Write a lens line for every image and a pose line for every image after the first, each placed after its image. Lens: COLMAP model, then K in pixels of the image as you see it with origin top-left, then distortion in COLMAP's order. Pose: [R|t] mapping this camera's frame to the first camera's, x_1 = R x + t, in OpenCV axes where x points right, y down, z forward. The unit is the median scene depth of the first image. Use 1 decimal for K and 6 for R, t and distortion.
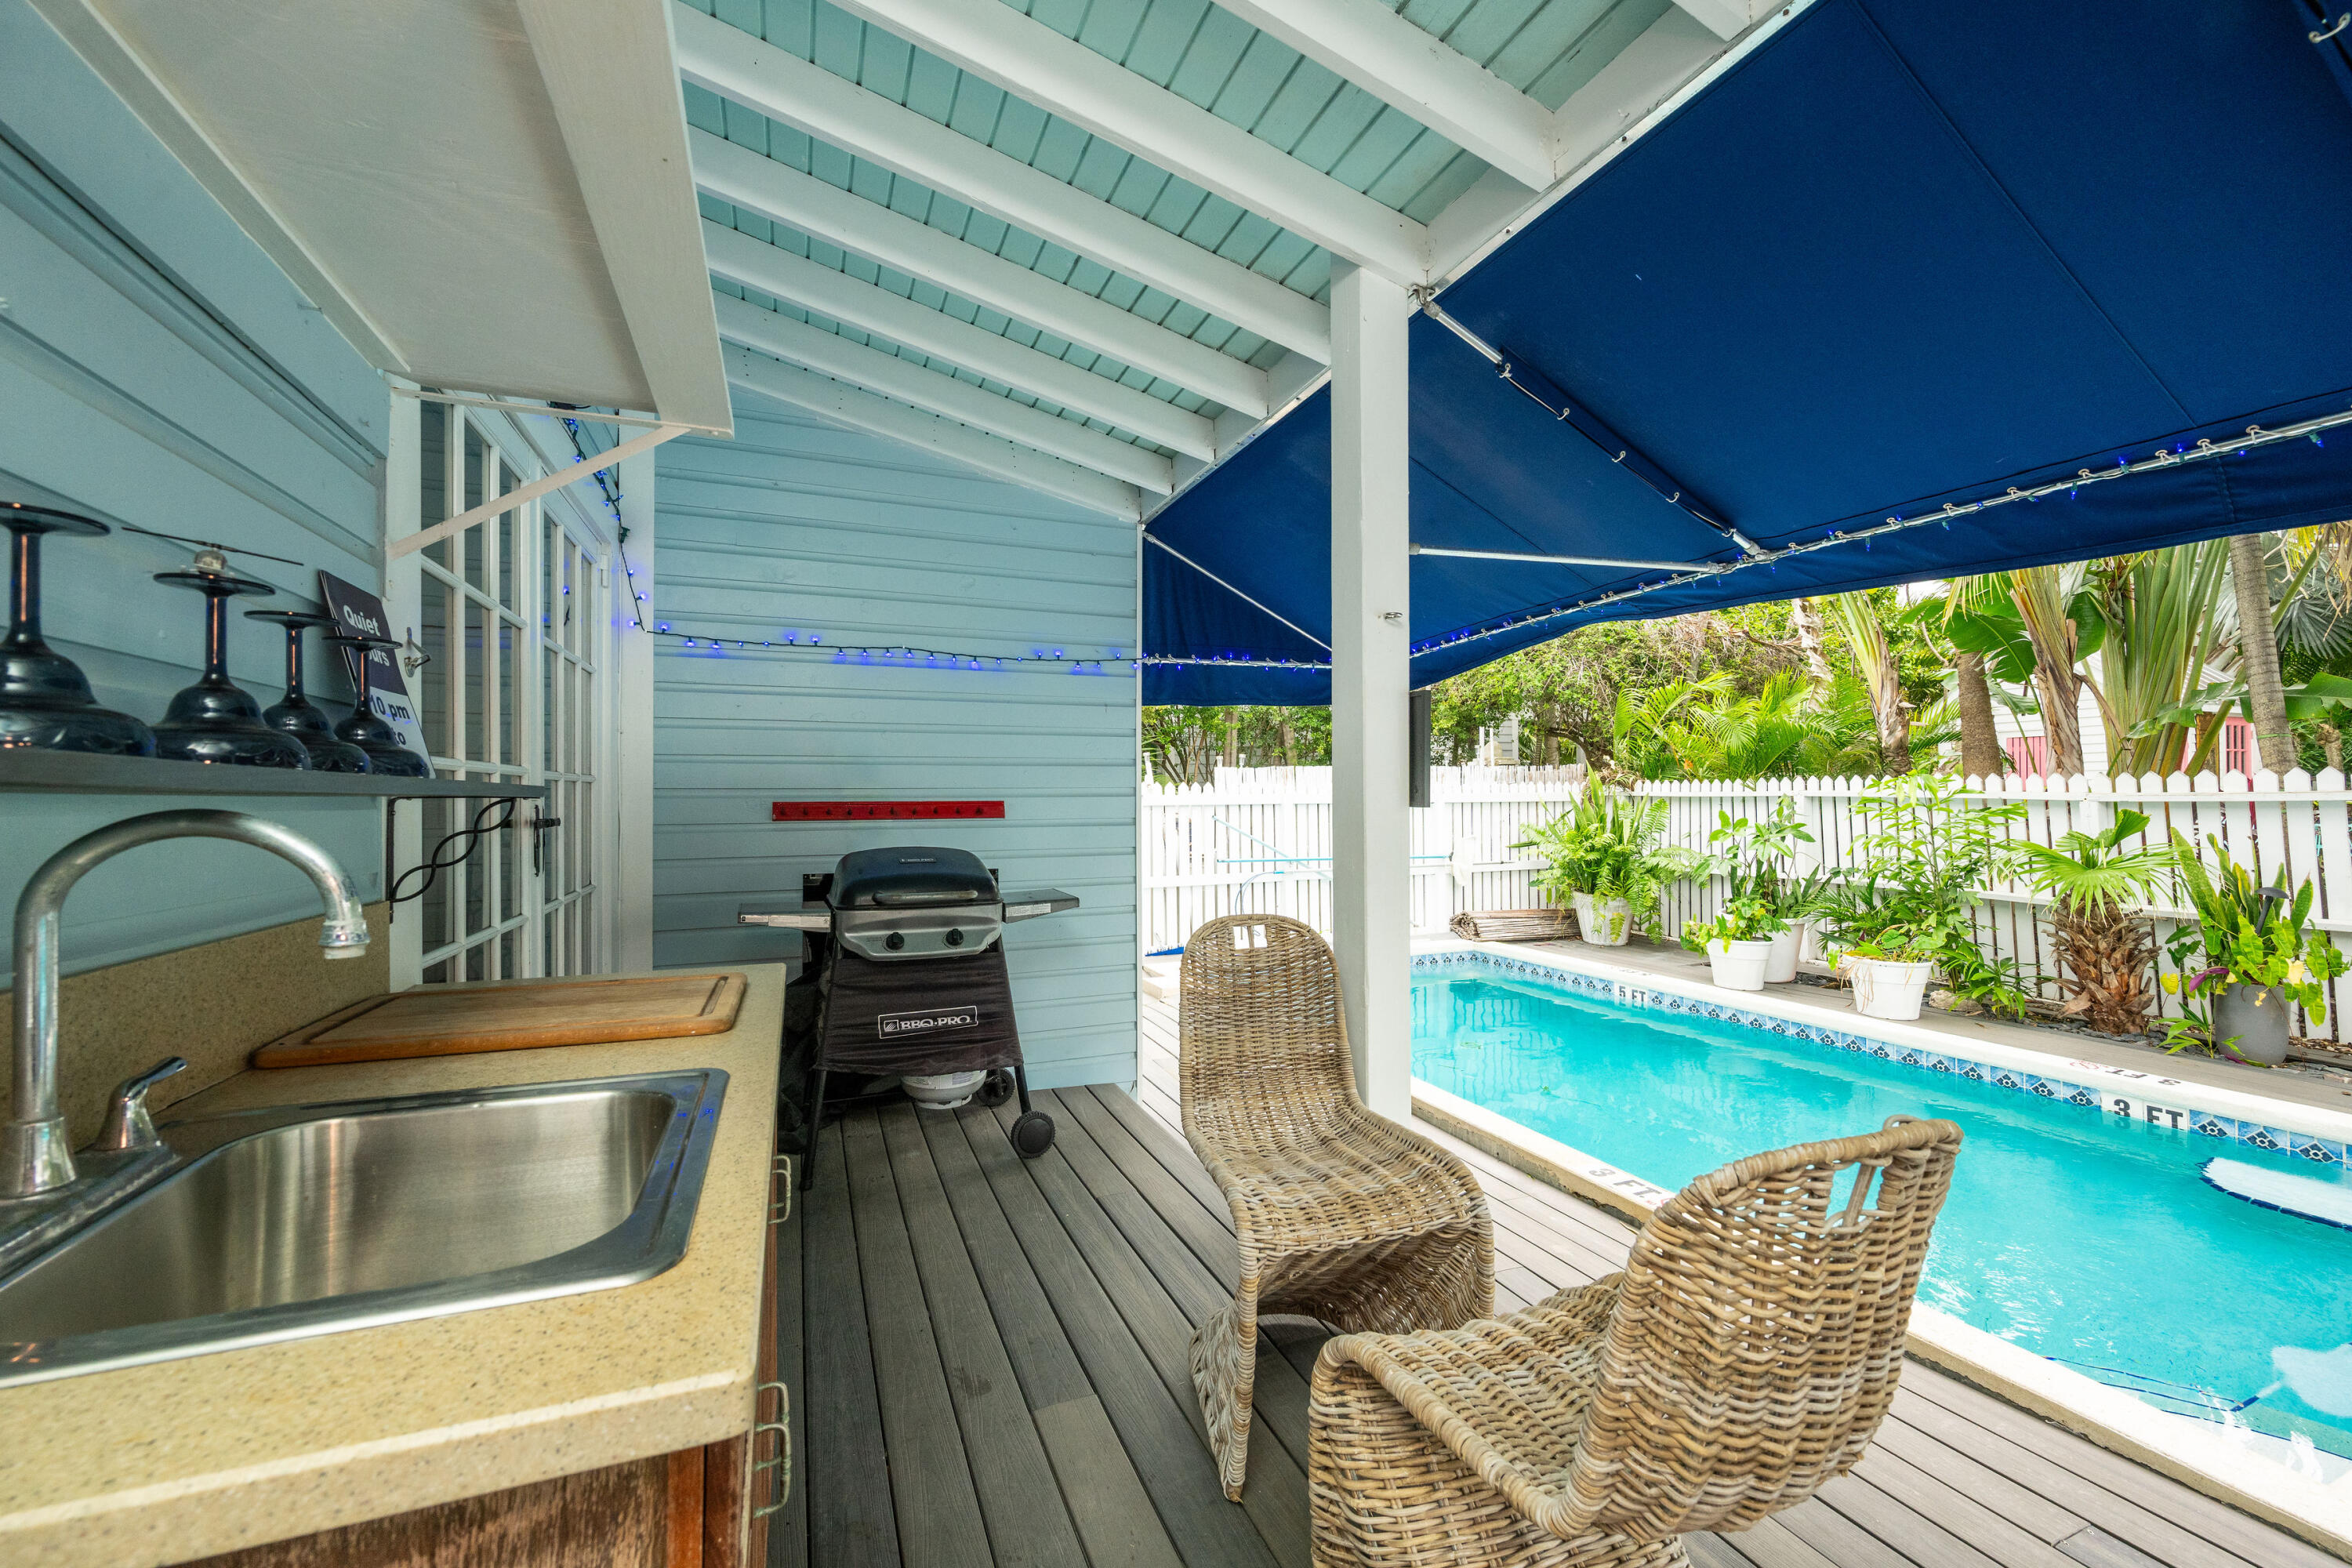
lens RADIAL K [[932.1, 0, 1176.0], [0, 932.1, 784.0], [0, 0, 1]] dist [0.000037, -0.000018]
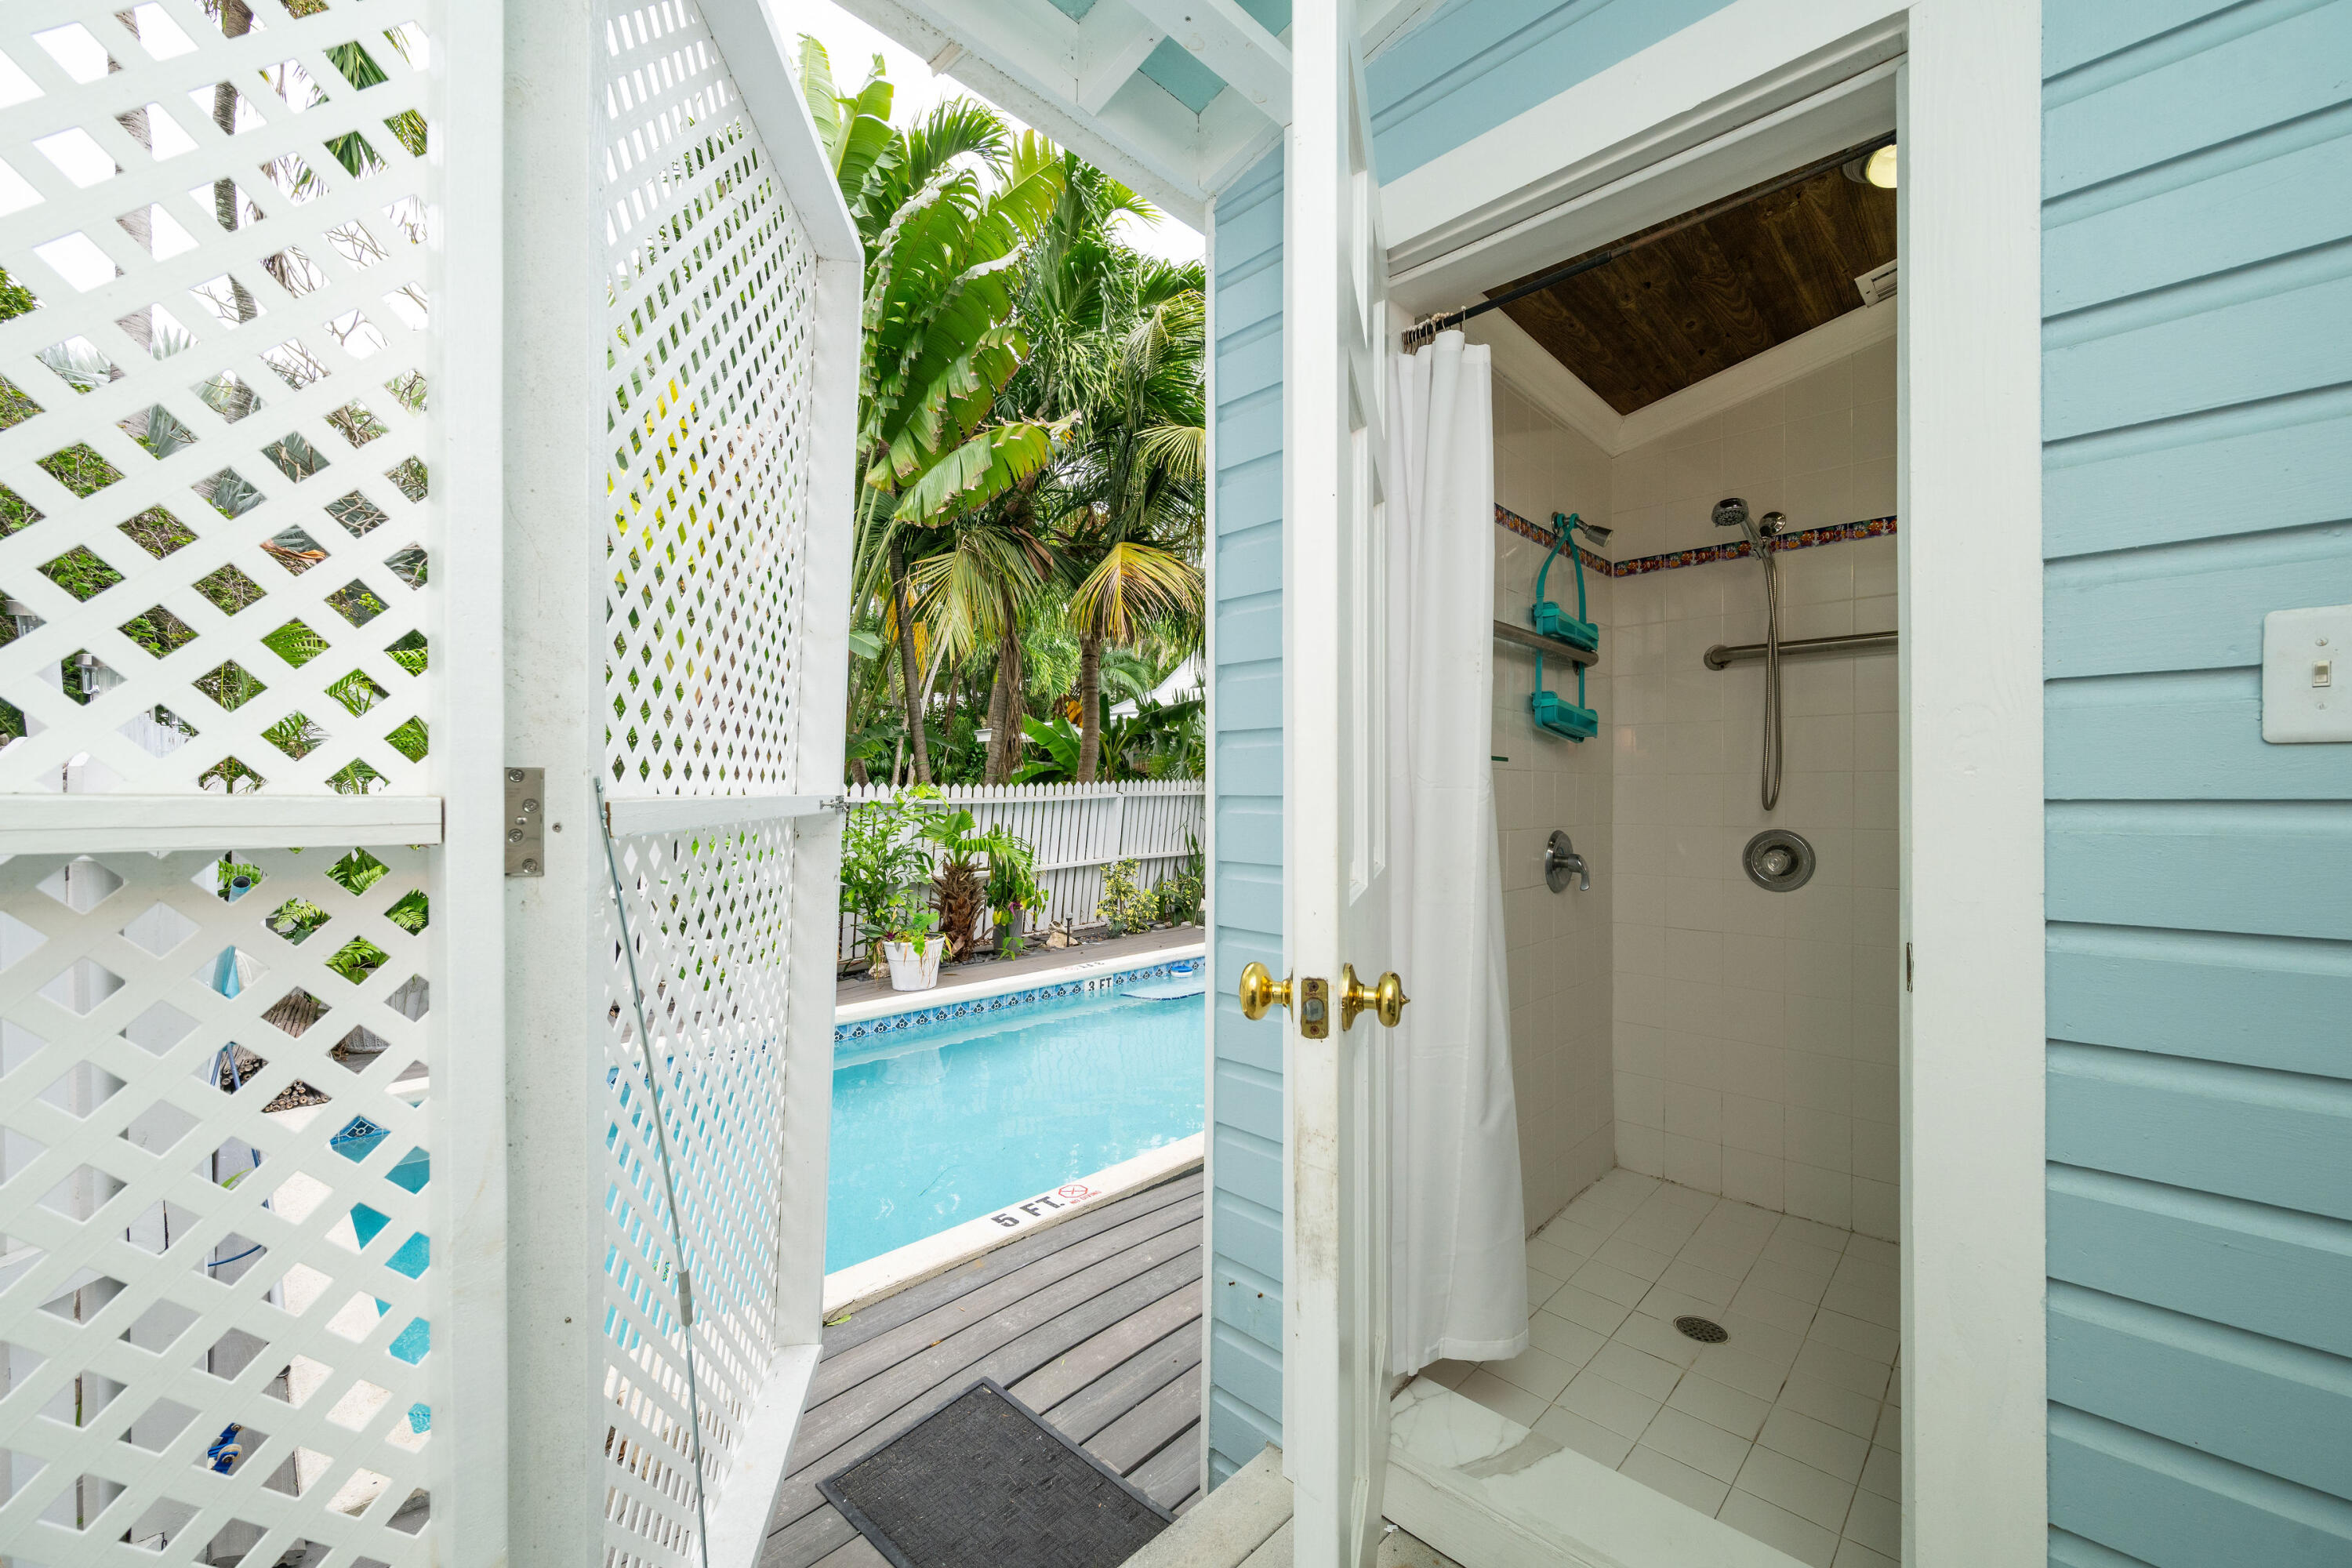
lens RADIAL K [[932.1, 0, 1176.0], [0, 932.1, 784.0], [0, 0, 1]] dist [0.000037, -0.000018]
pose [[-0.393475, 0.010758, 0.919272, -0.359683], [-0.008084, 0.999852, -0.015162, 0.005889], [-0.919300, -0.013397, -0.393330, 0.990376]]
